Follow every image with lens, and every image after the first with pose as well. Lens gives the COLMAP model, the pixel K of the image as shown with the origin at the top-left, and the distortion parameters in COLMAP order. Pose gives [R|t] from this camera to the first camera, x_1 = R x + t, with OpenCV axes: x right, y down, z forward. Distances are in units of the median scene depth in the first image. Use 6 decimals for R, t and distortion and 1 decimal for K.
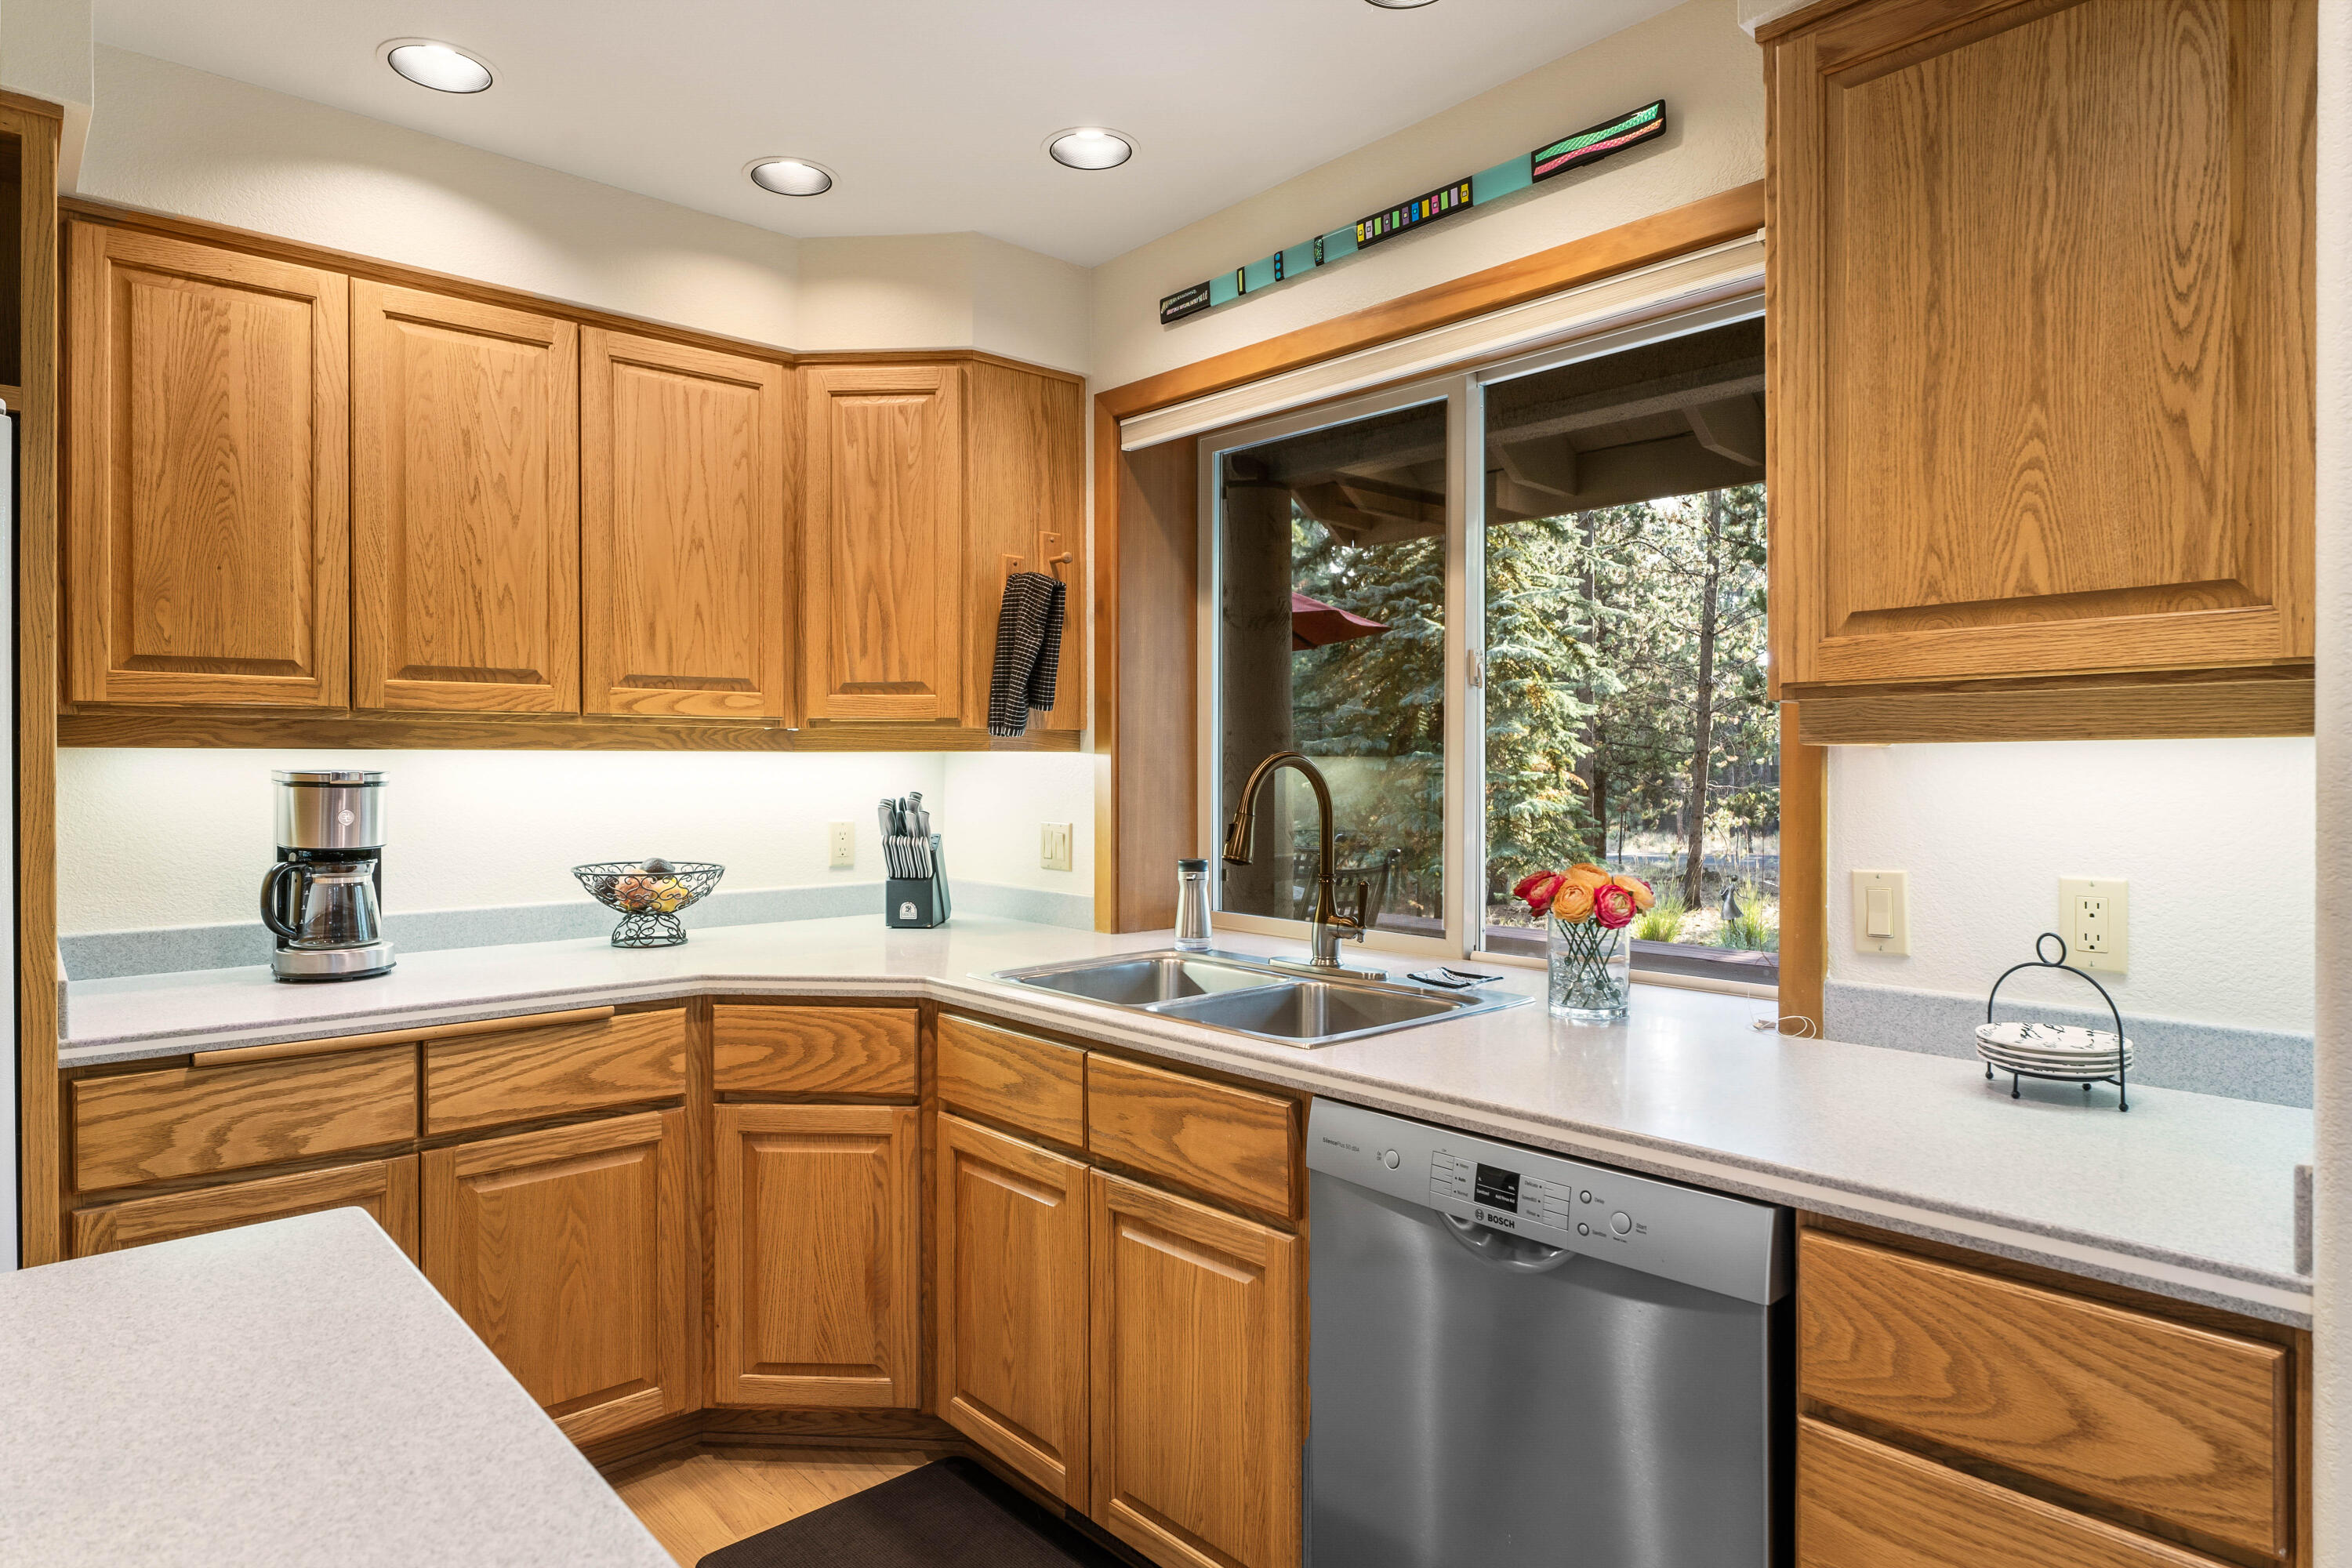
lens RADIAL K [[1329.6, 0, 1155.9], [0, 1329.6, 770.2], [0, 0, 1]] dist [-0.016279, 0.002634]
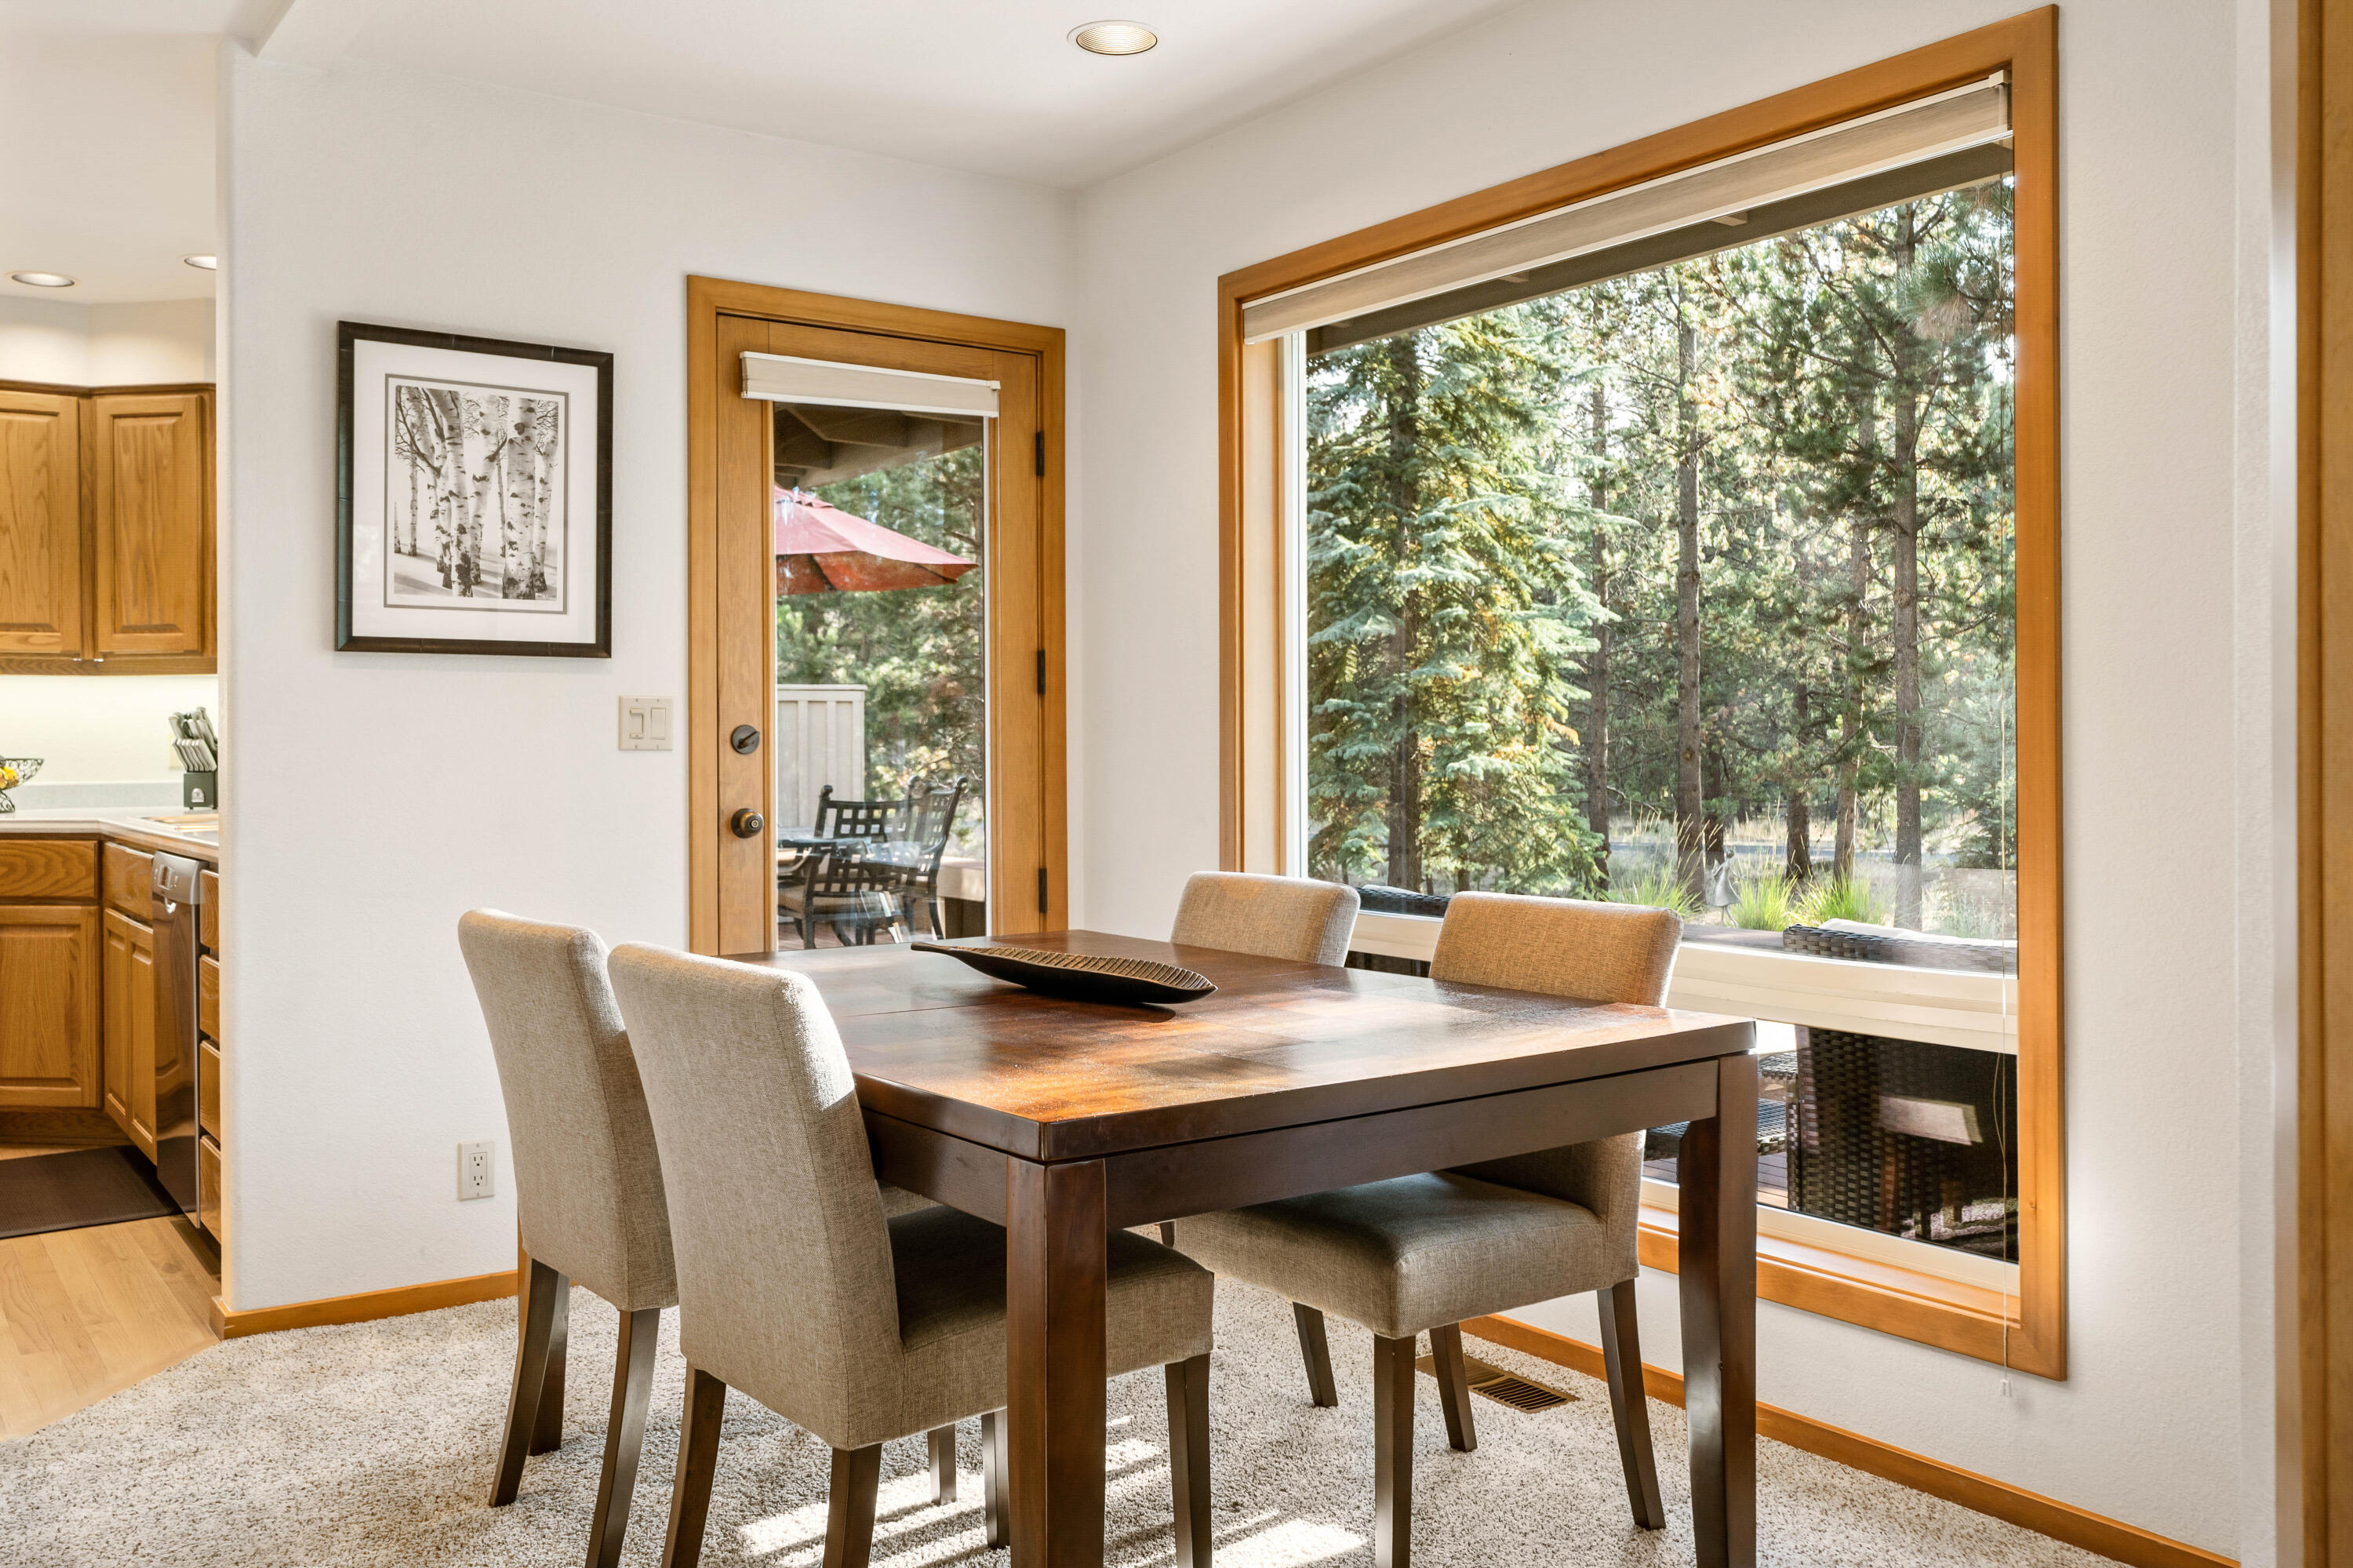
lens RADIAL K [[1919.6, 0, 1176.1], [0, 1919.6, 740.4], [0, 0, 1]] dist [0.002097, 0.013250]
pose [[0.994380, -0.005284, -0.105741, 1.290839], [0.005103, 0.999985, -0.001989, 0.076824], [0.105750, 0.001438, 0.994392, -1.060807]]
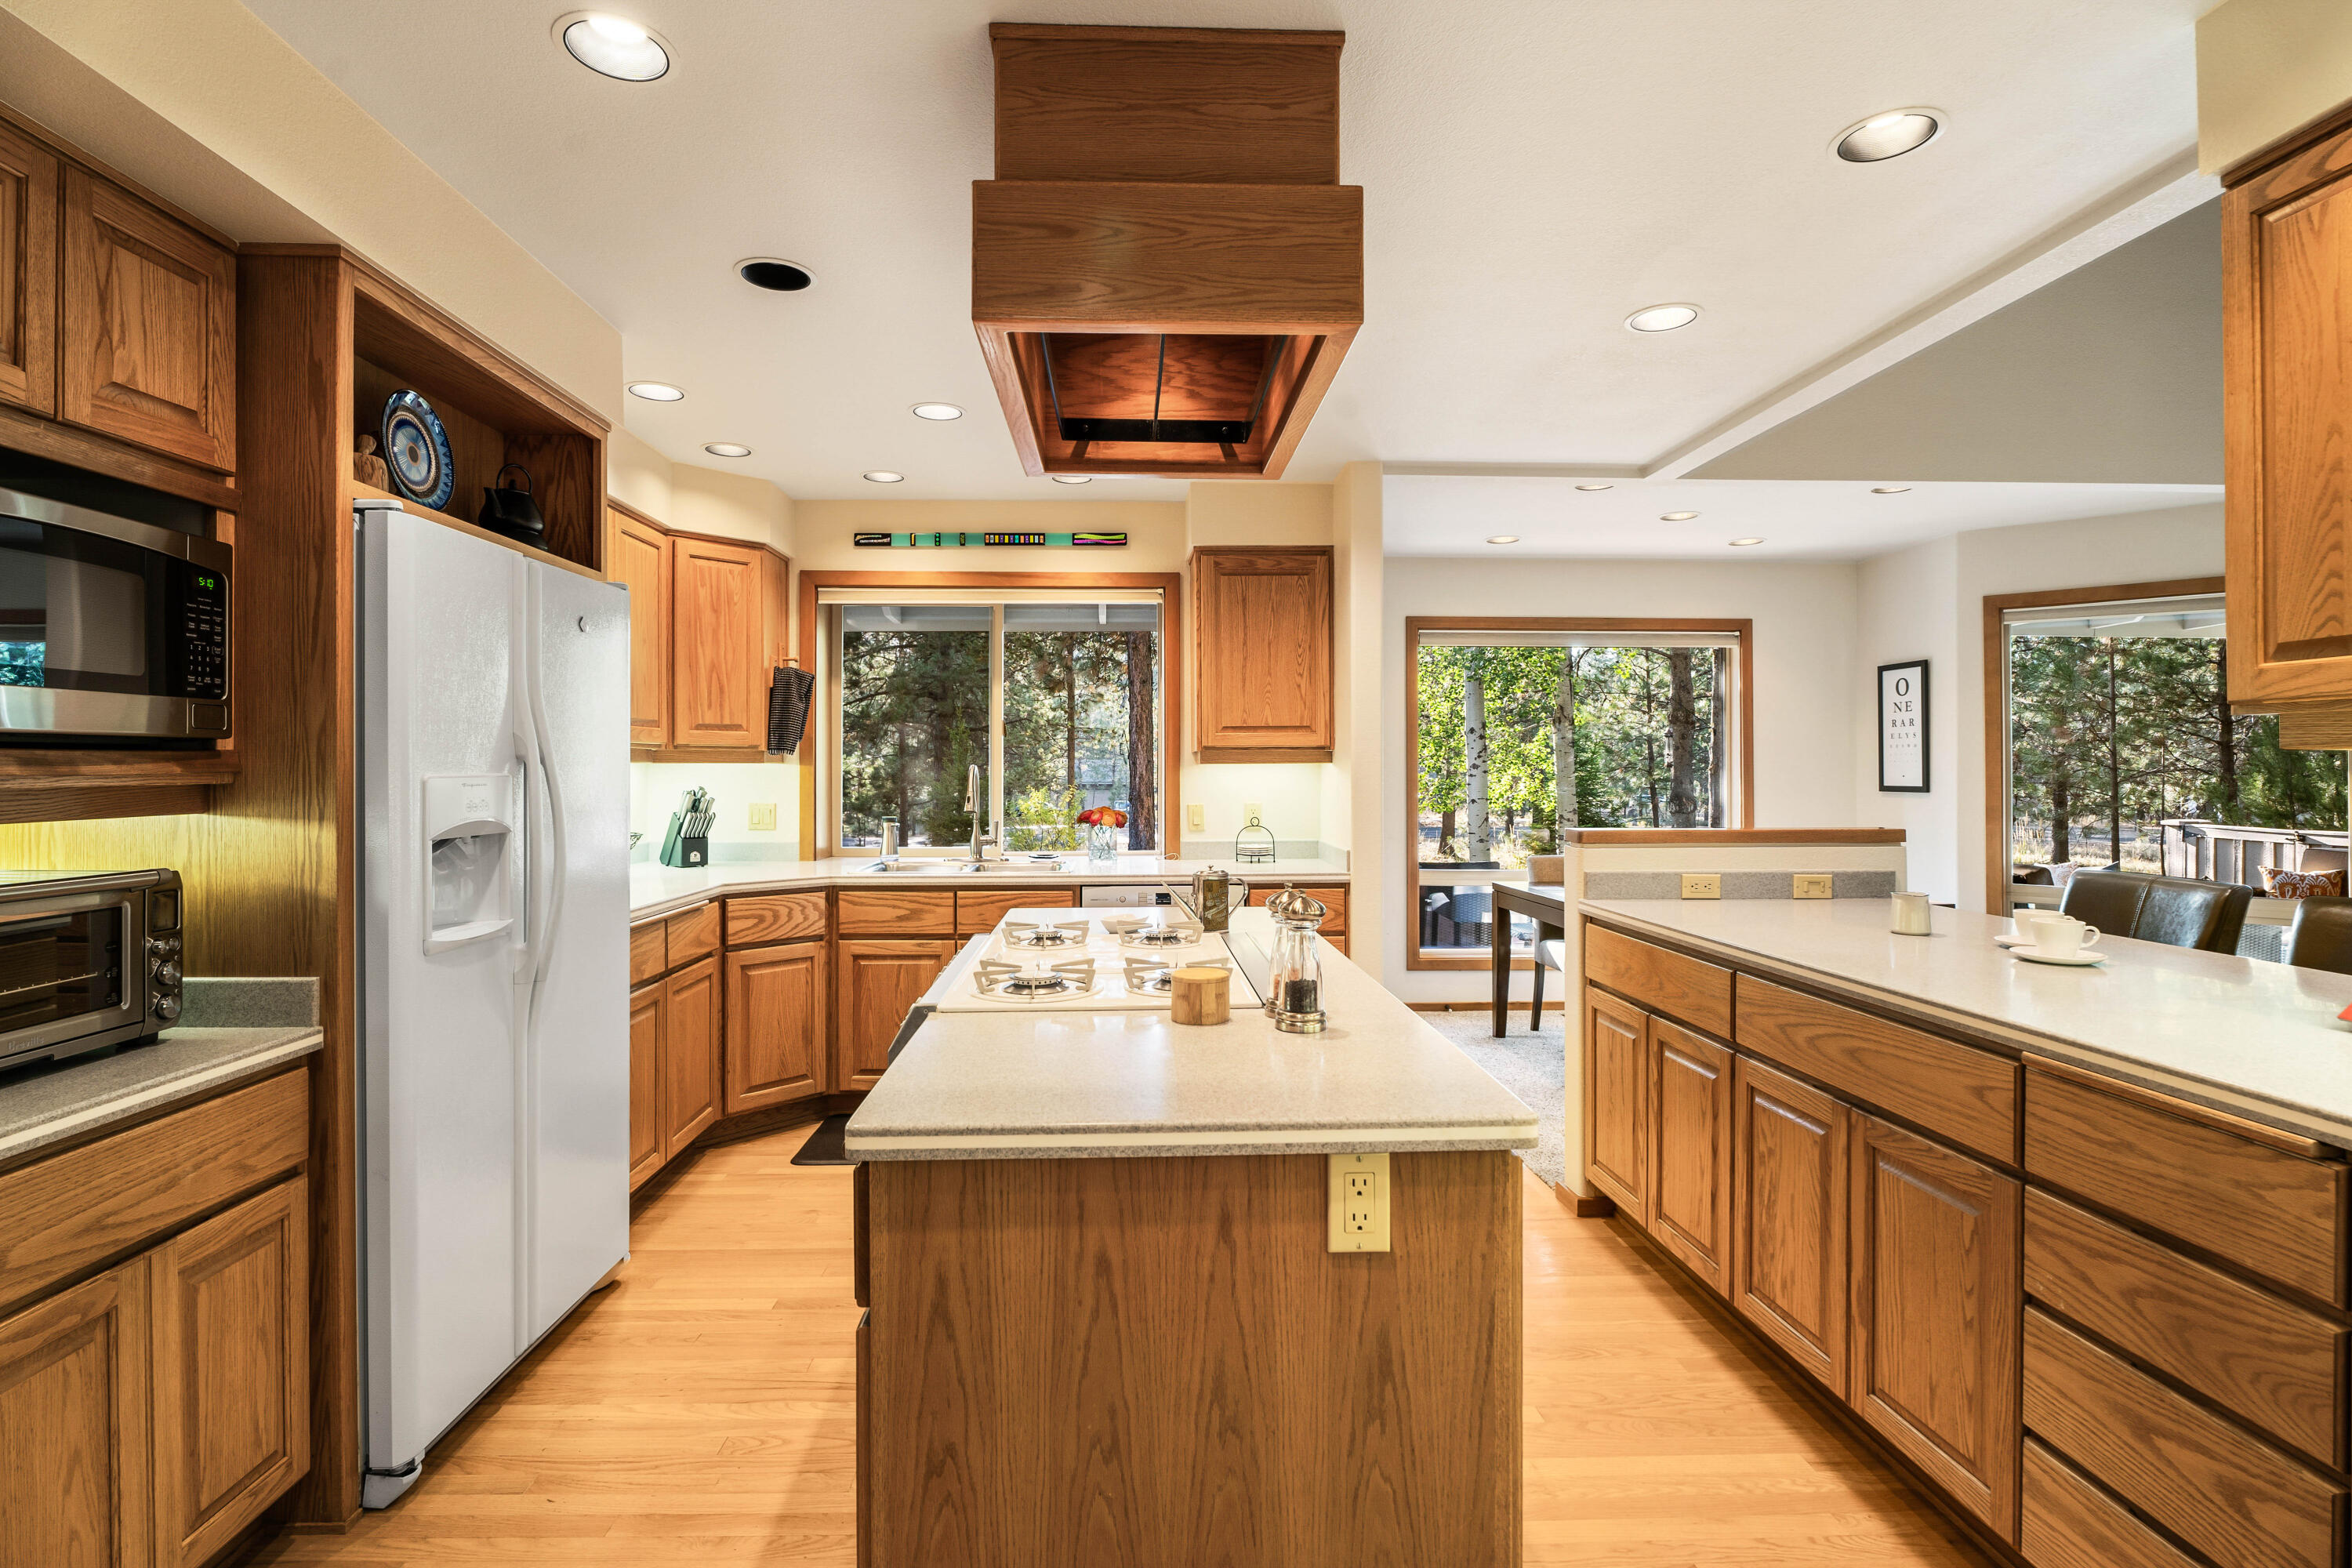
lens RADIAL K [[1115.1, 0, 1168.0], [0, 1115.1, 779.0], [0, 0, 1]] dist [-0.020411, 0.000098]
pose [[0.636595, -0.006519, 0.771171, -1.163581], [0.004570, 0.999979, 0.004681, 0.003106], [-0.771185, 0.000544, 0.636611, -0.481015]]
